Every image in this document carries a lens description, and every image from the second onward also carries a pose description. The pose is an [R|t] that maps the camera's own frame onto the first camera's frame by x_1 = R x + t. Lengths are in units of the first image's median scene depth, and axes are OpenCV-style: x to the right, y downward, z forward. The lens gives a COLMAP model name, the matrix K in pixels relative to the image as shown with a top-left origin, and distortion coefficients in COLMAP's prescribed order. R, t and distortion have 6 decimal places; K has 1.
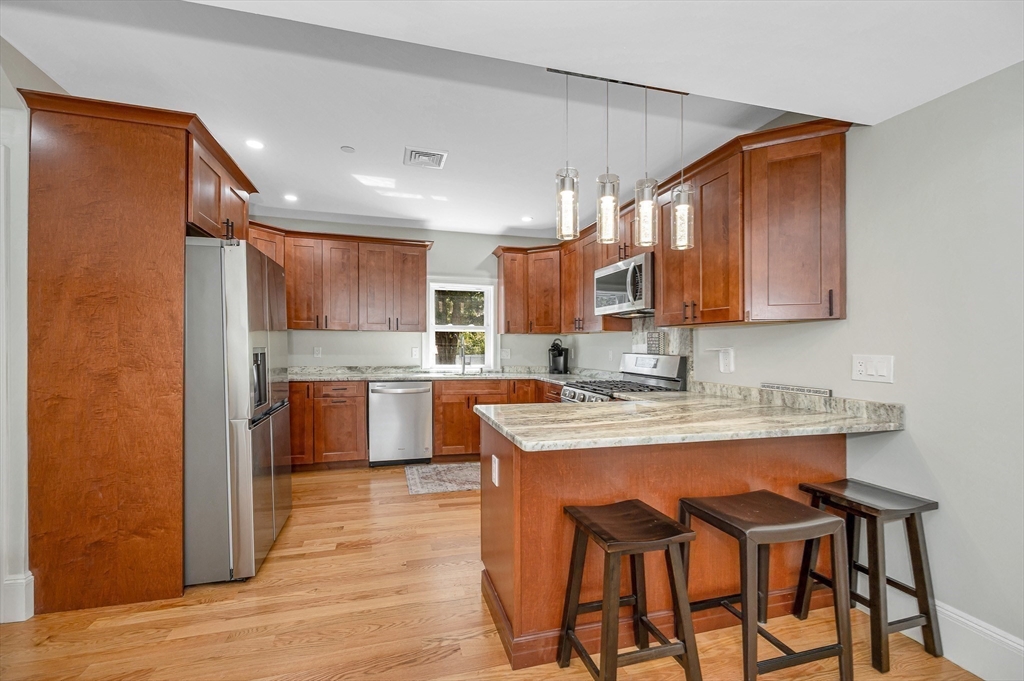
lens RADIAL K [[424.7, 0, 504.7], [0, 424.7, 345.5], [0, 0, 1]] dist [0.000034, -0.000678]
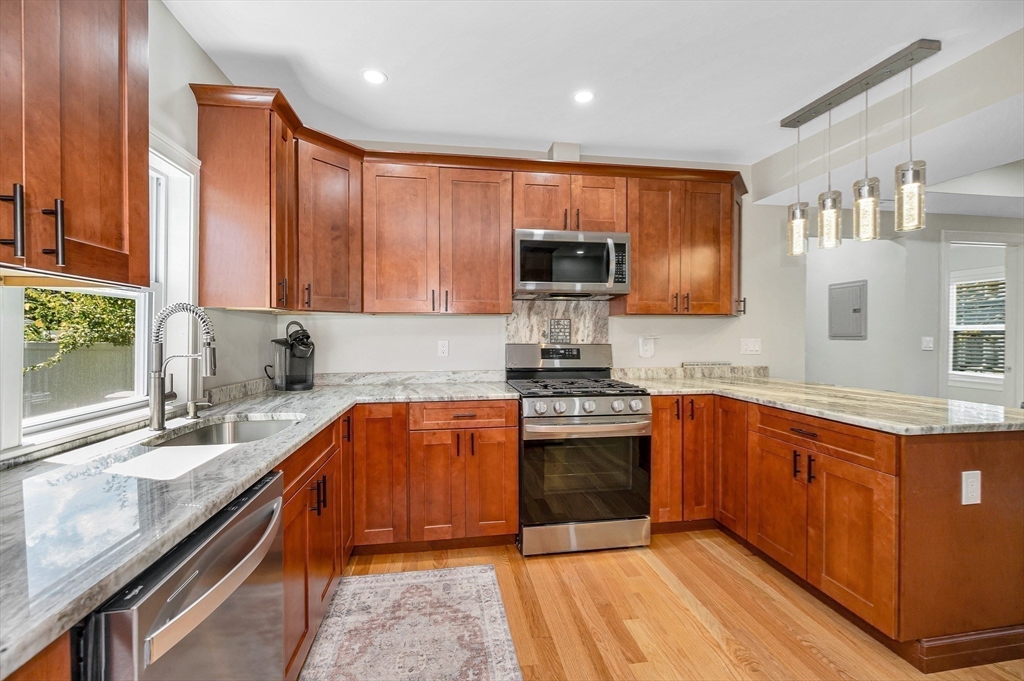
lens RADIAL K [[424.7, 0, 505.3], [0, 424.7, 339.0], [0, 0, 1]] dist [0.000034, -0.000678]
pose [[0.110892, -0.020239, 0.993626, -0.421302], [0.002700, 0.999795, 0.020063, -0.005743], [-0.993829, 0.000458, 0.110924, 0.812652]]
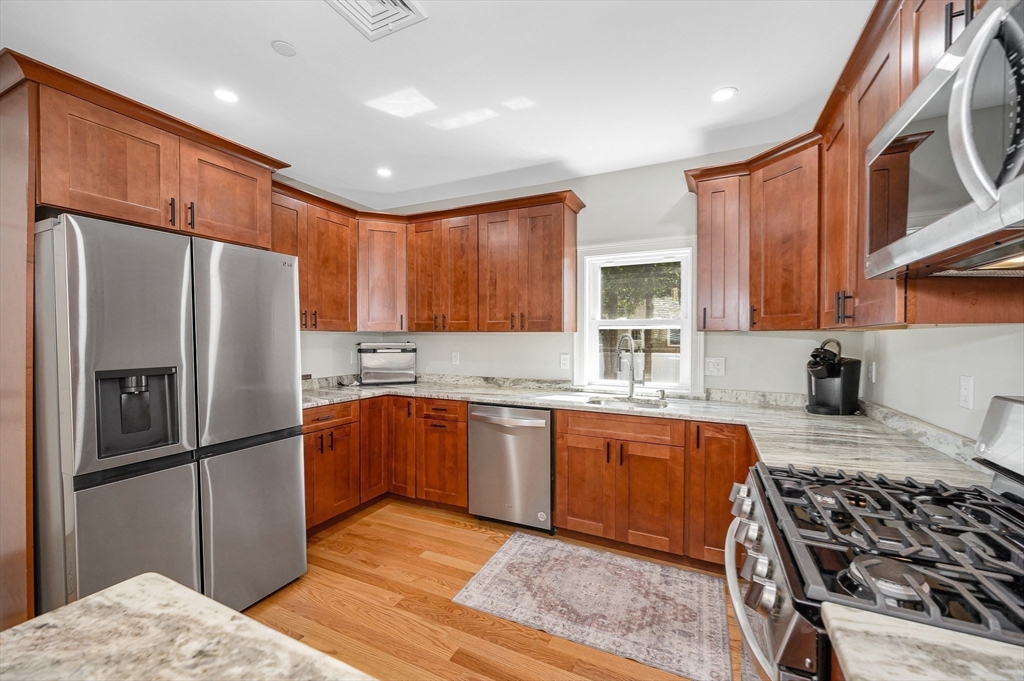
lens RADIAL K [[424.7, 0, 506.7], [0, 424.7, 347.0], [0, 0, 1]] dist [0.000034, -0.000678]
pose [[0.757087, 0.006676, -0.653280, 0.192081], [0.005871, 0.999838, 0.017021, -0.021034], [0.653288, -0.016722, 0.756925, 0.480308]]
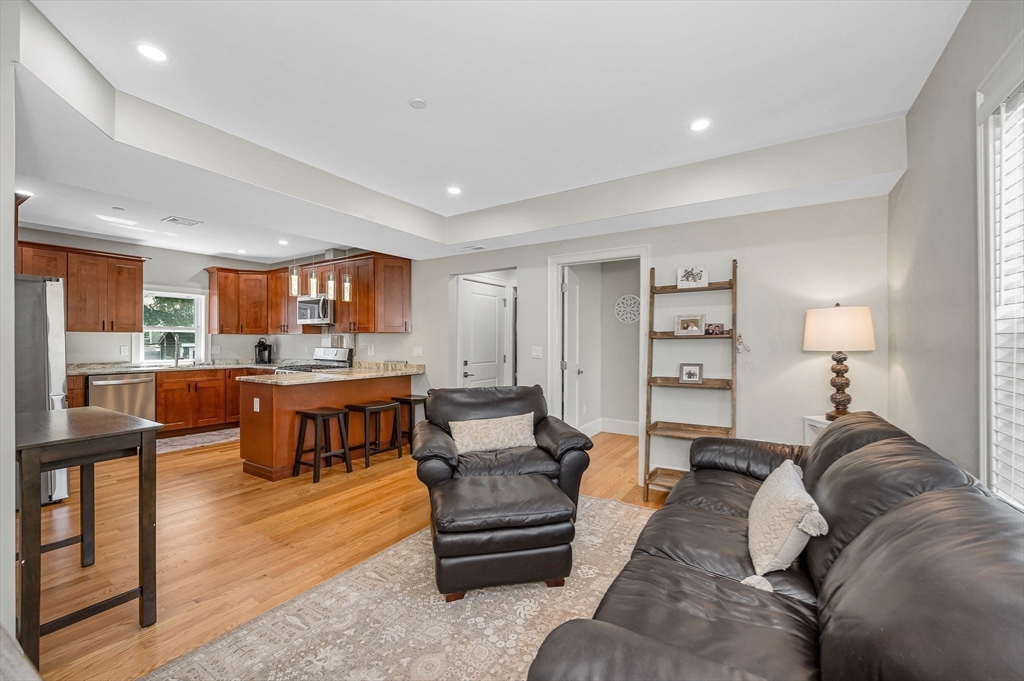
lens RADIAL K [[424.7, 0, 510.3], [0, 424.7, 334.2], [0, 0, 1]] dist [0.000034, -0.000678]
pose [[0.750449, 0.003910, 0.660917, -0.211957], [0.003281, 0.999948, -0.009642, -0.013708], [-0.660920, 0.009404, 0.750397, -0.634554]]
